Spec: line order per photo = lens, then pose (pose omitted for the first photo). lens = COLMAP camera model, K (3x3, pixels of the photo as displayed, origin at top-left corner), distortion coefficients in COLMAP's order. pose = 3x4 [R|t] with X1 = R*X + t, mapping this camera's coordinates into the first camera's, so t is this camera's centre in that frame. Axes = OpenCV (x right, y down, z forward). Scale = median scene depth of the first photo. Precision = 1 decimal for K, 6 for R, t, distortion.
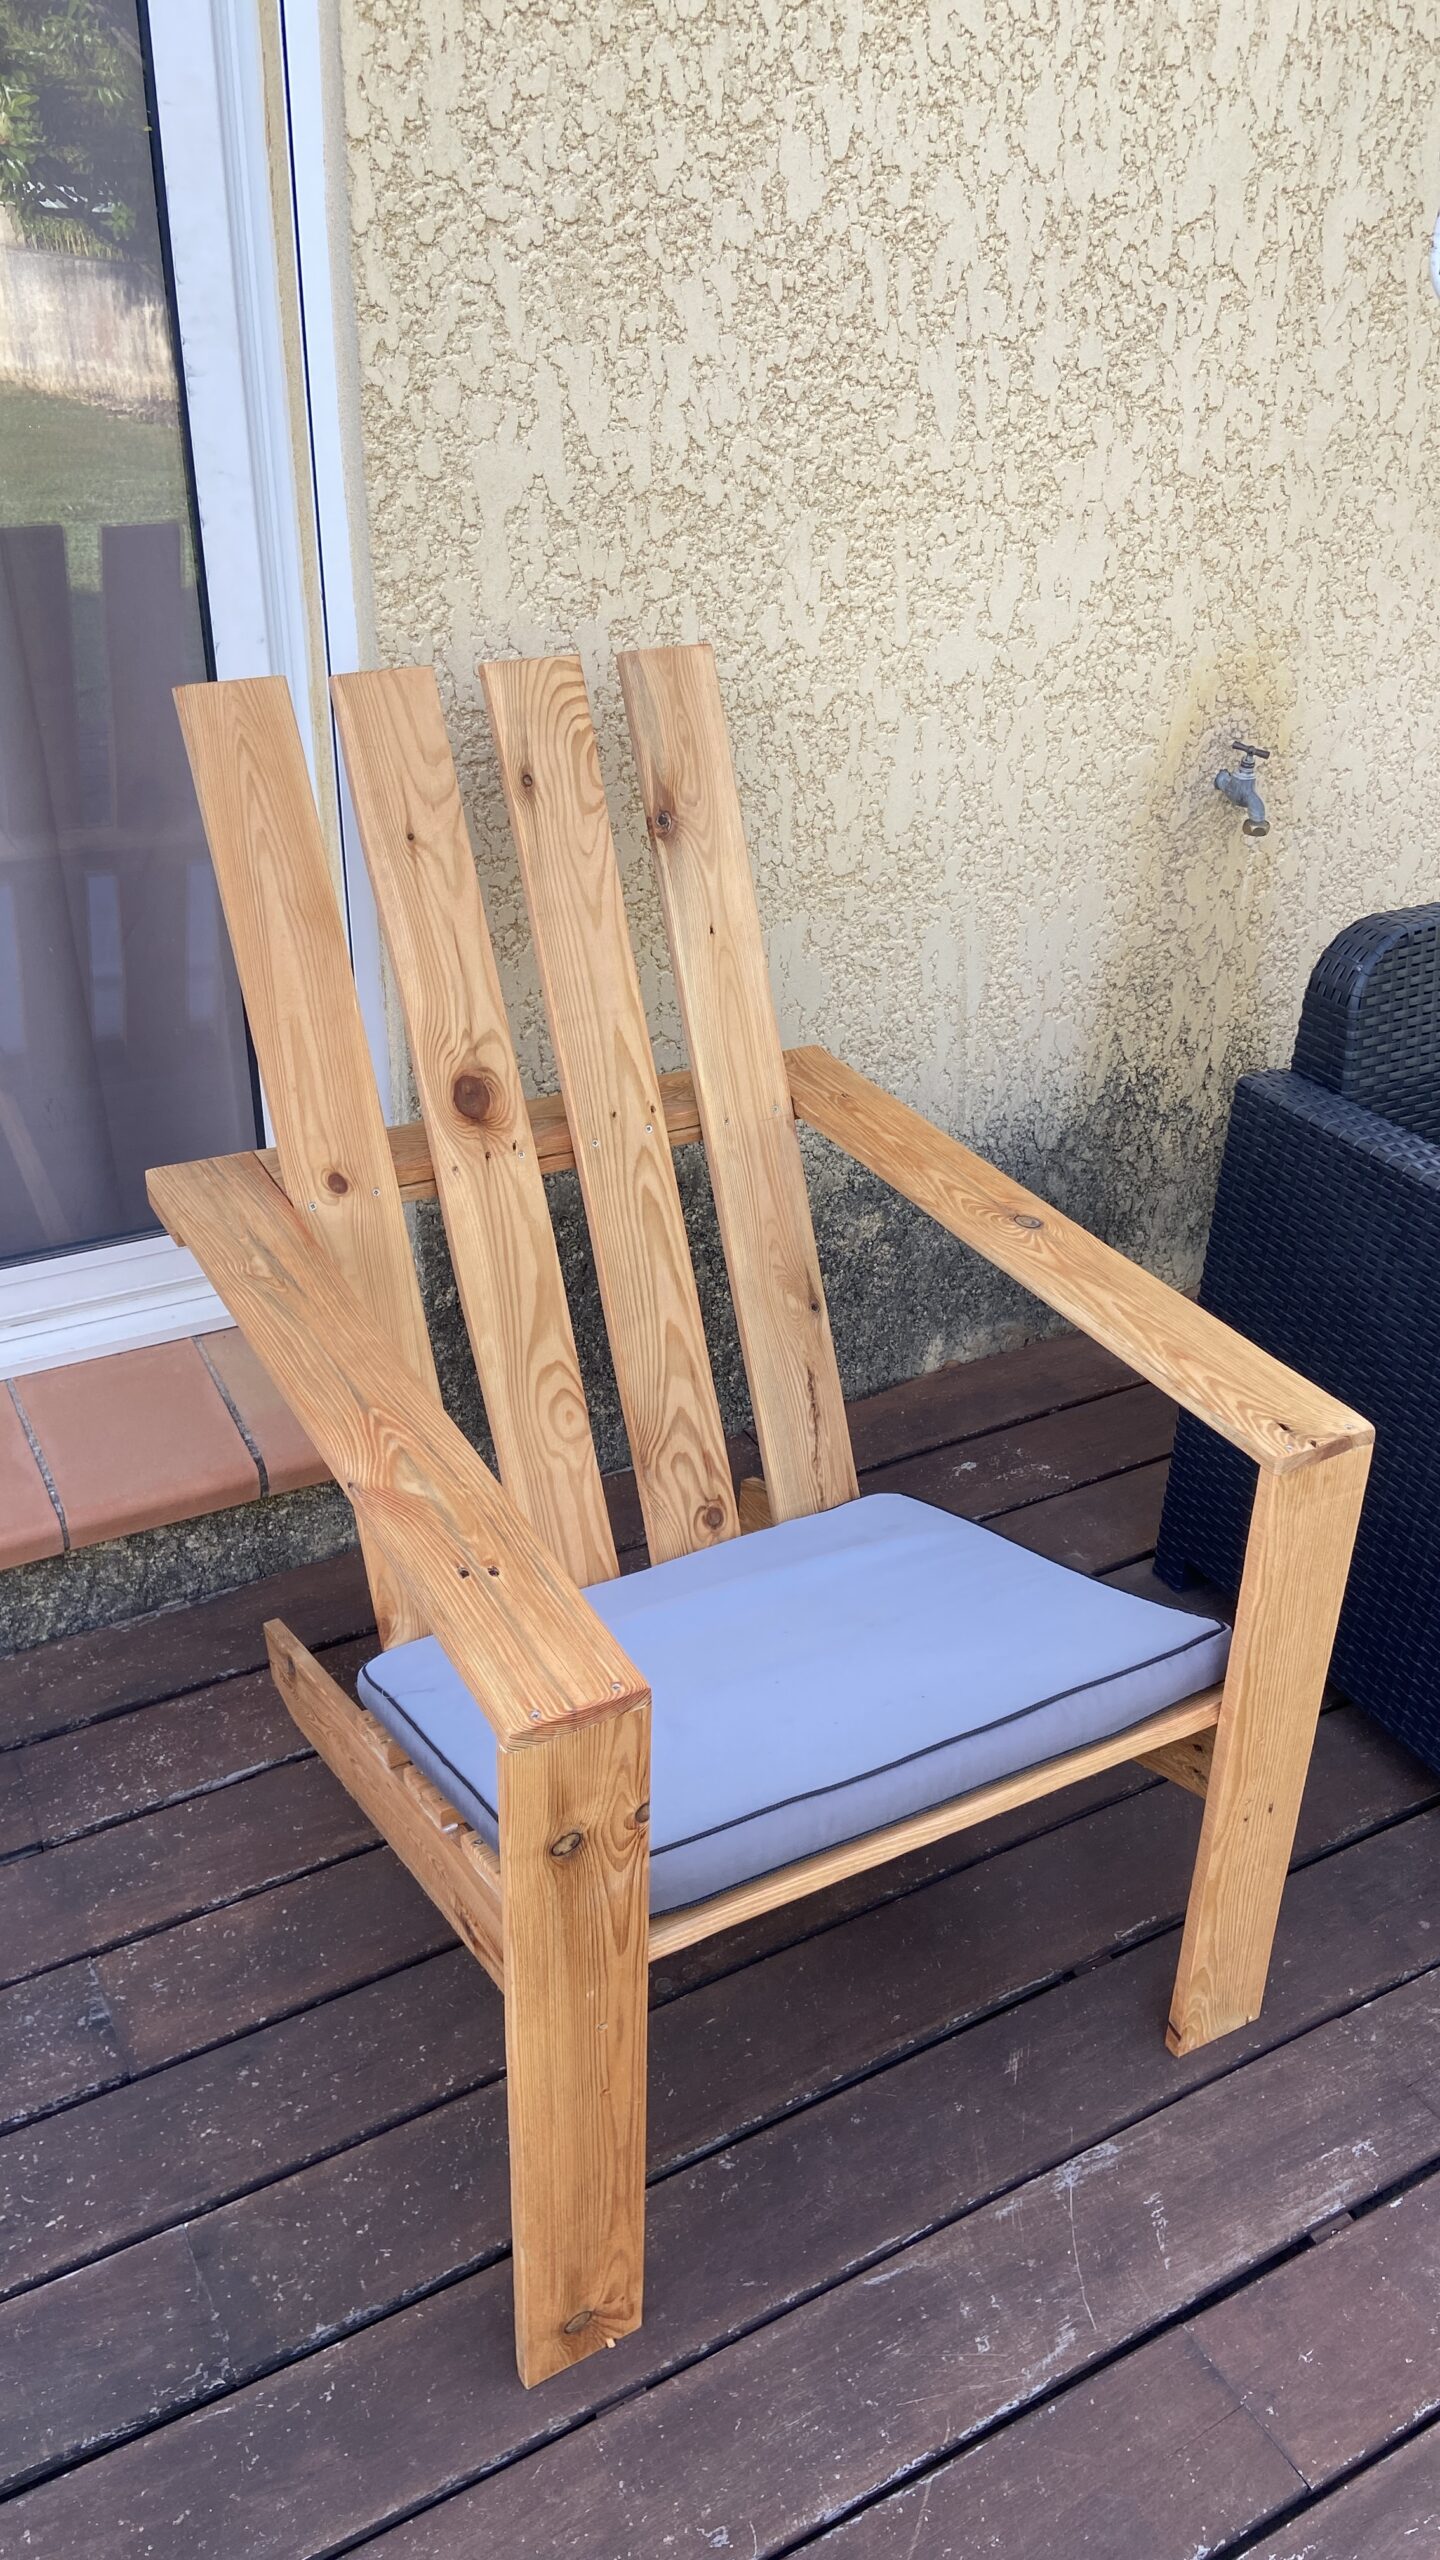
lens RADIAL K [[1939.5, 0, 718.6], [0, 1939.5, 1251.0], [0, 0, 1]] dist [0.128151, -0.179059]
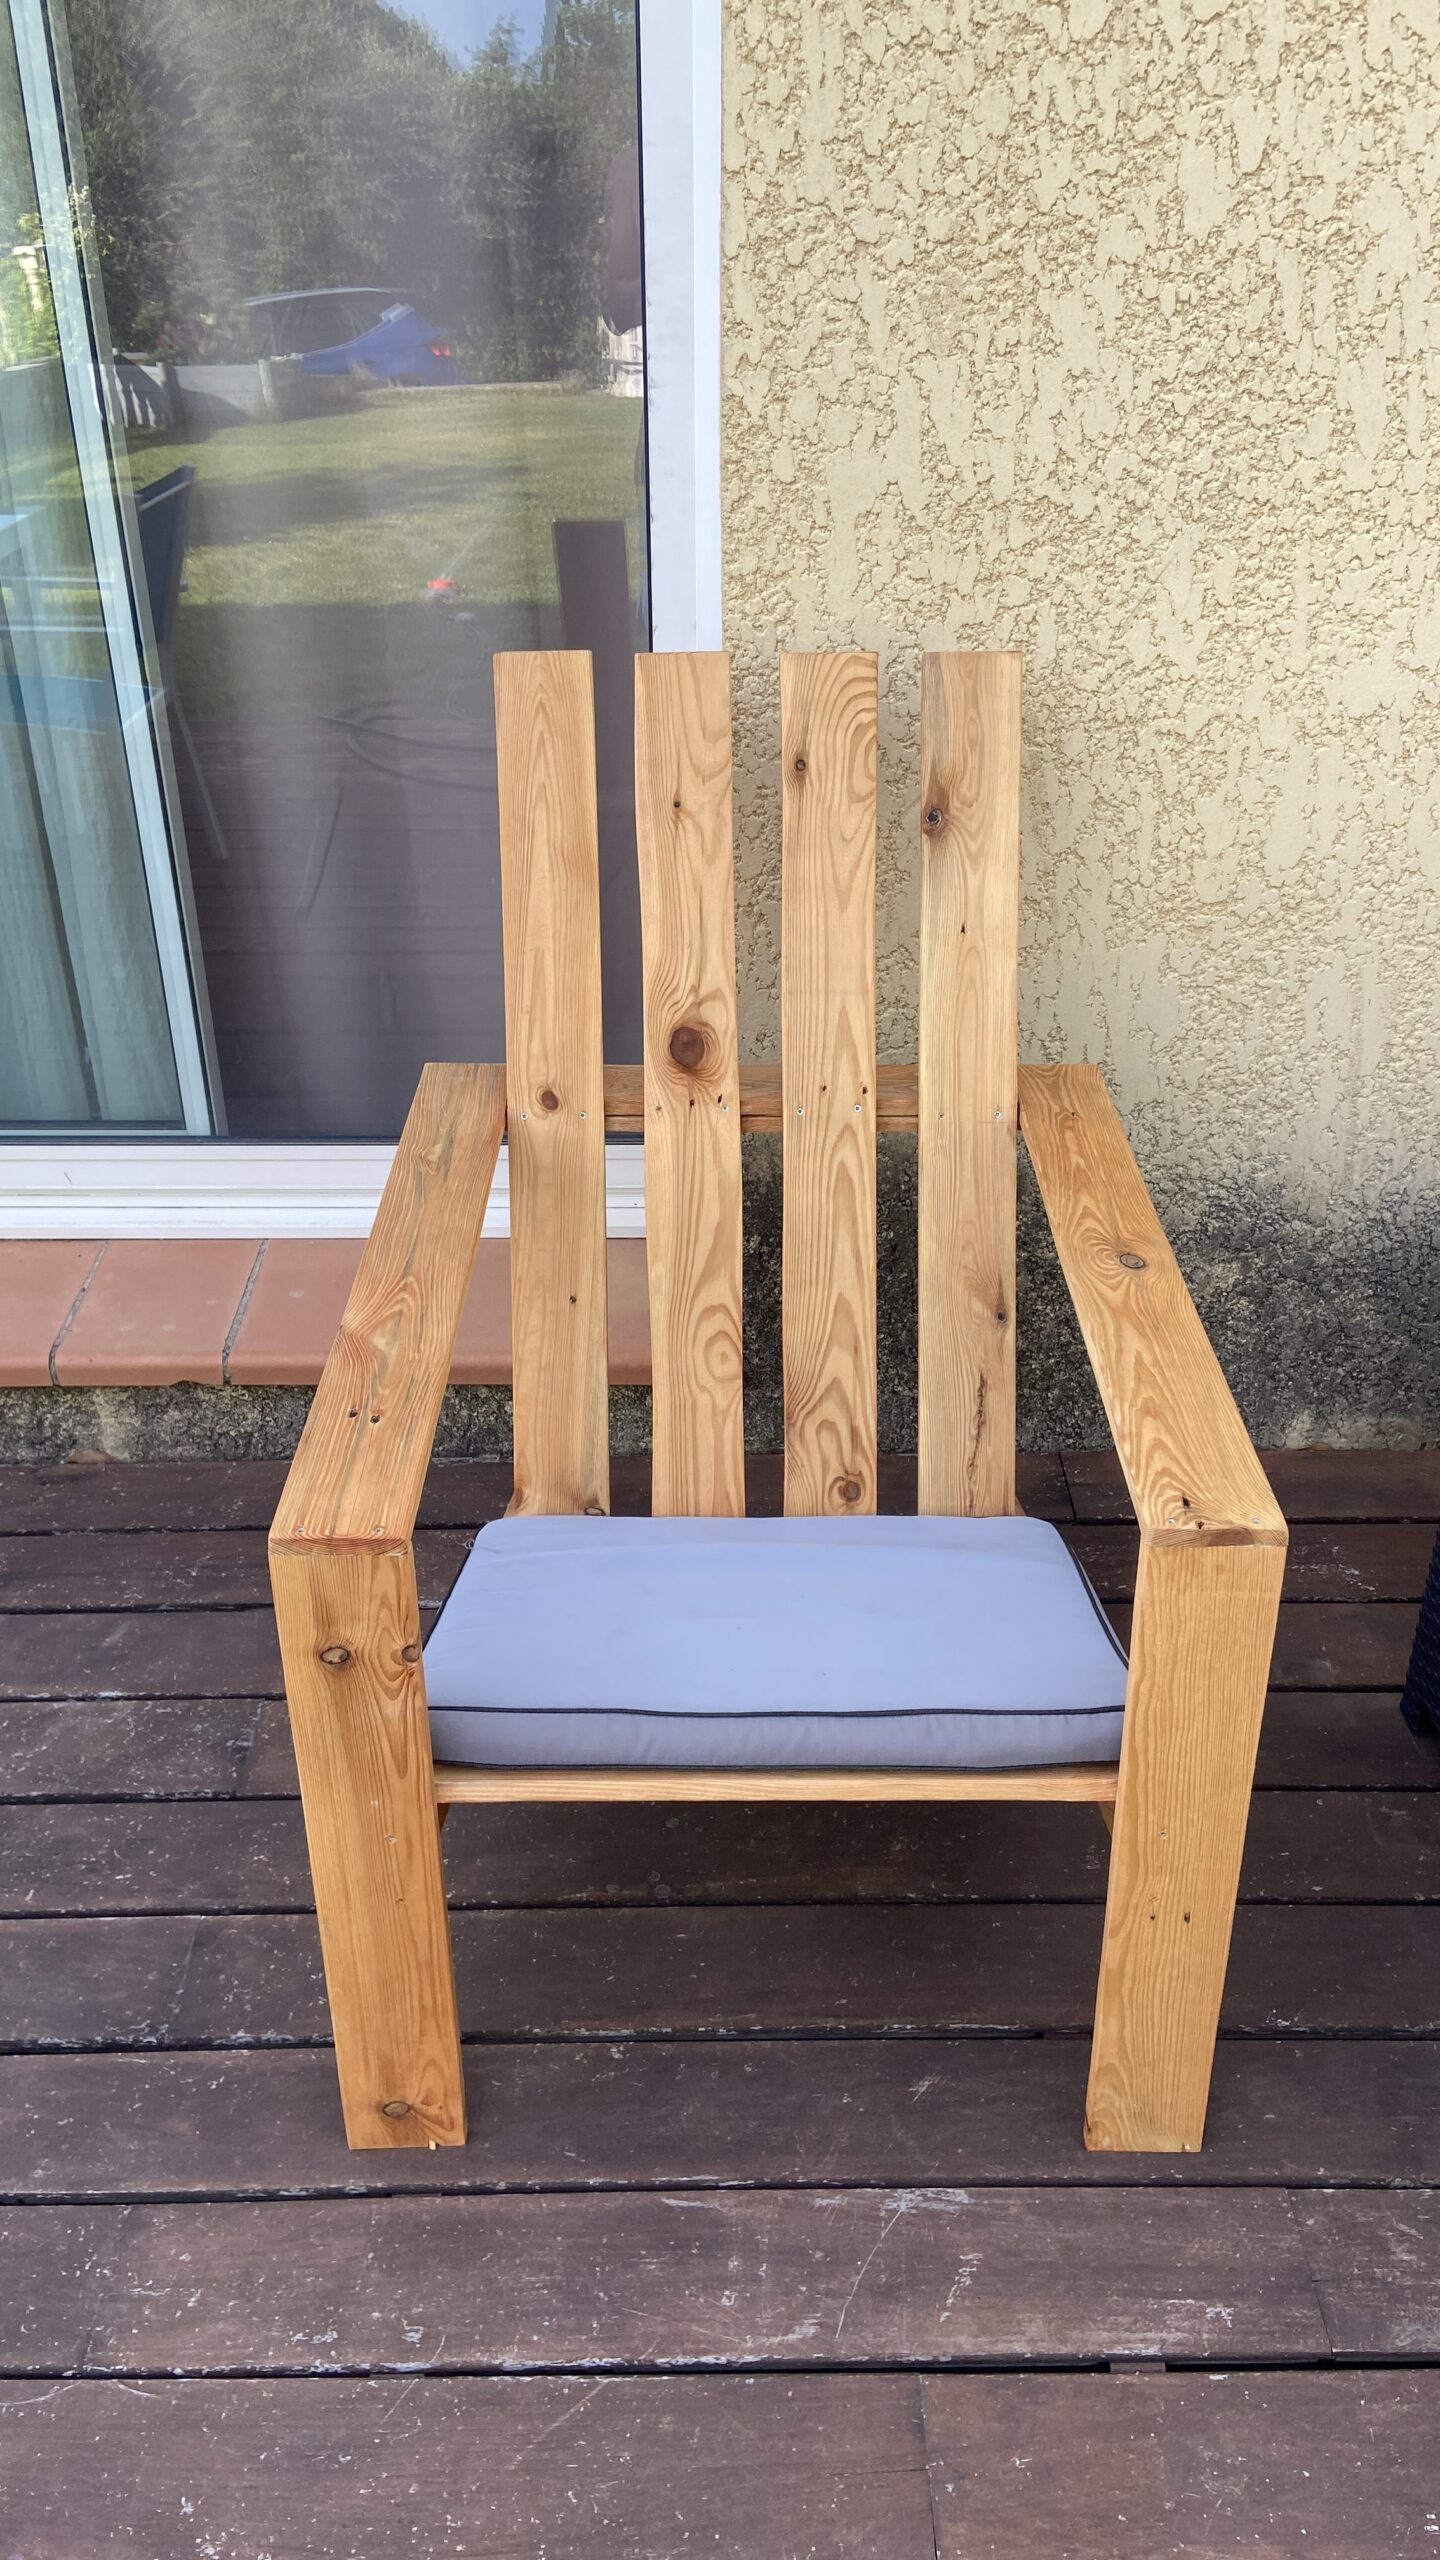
lens RADIAL K [[1939.5, 0, 718.6], [0, 1939.5, 1251.0], [0, 0, 1]] dist [0.128151, -0.179059]
pose [[0.870246, 0.207012, -0.447010, 0.386611], [-0.211130, 0.976588, 0.041230, -0.015629], [0.445079, 0.058497, 0.893578, 0.040603]]
